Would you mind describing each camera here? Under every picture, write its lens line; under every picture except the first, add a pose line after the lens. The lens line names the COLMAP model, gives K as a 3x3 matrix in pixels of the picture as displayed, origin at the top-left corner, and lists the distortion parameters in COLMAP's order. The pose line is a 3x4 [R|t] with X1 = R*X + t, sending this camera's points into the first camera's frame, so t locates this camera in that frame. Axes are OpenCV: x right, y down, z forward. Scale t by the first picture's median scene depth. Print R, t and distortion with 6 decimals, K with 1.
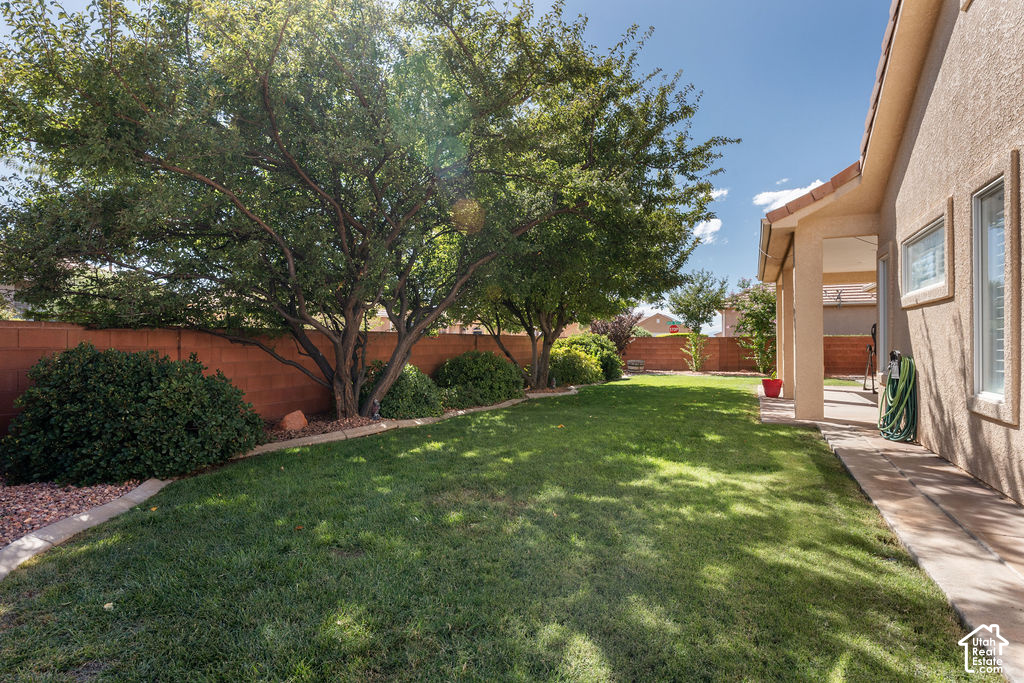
lens RADIAL K [[559.9, 0, 512.0], [0, 559.9, 341.5], [0, 0, 1]] dist [-0.001250, -0.000297]
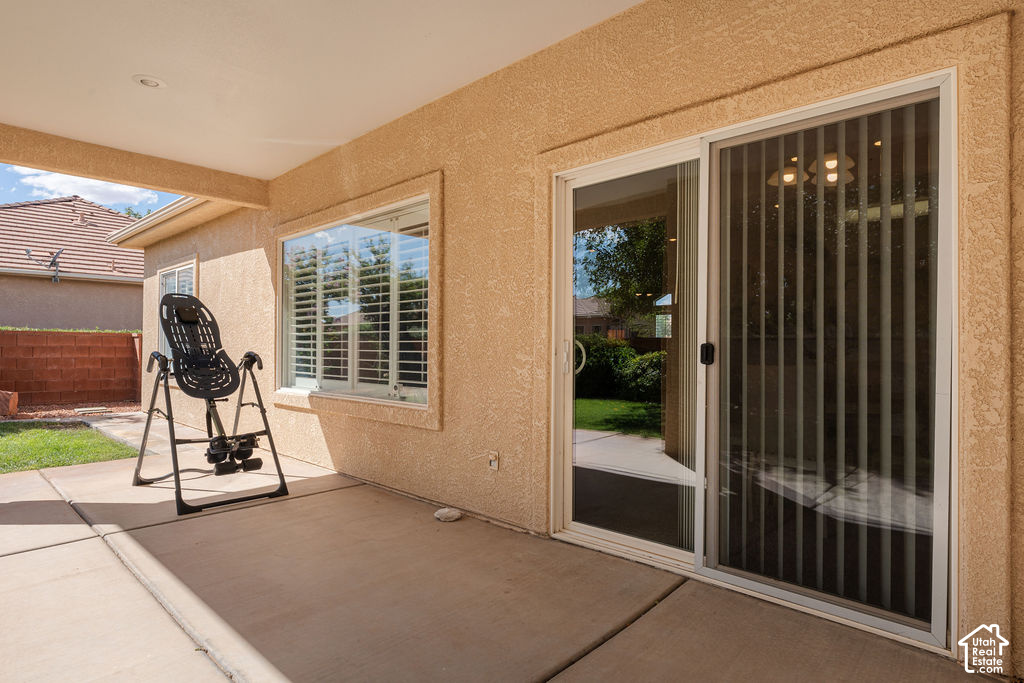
lens RADIAL K [[559.9, 0, 512.0], [0, 559.9, 341.5], [0, 0, 1]] dist [-0.001250, -0.000297]
pose [[0.344613, 0.014299, 0.938636, 0.248445], [-0.012901, 0.999862, -0.010495, 0.000062], [-0.938656, -0.008493, 0.344750, 0.429537]]
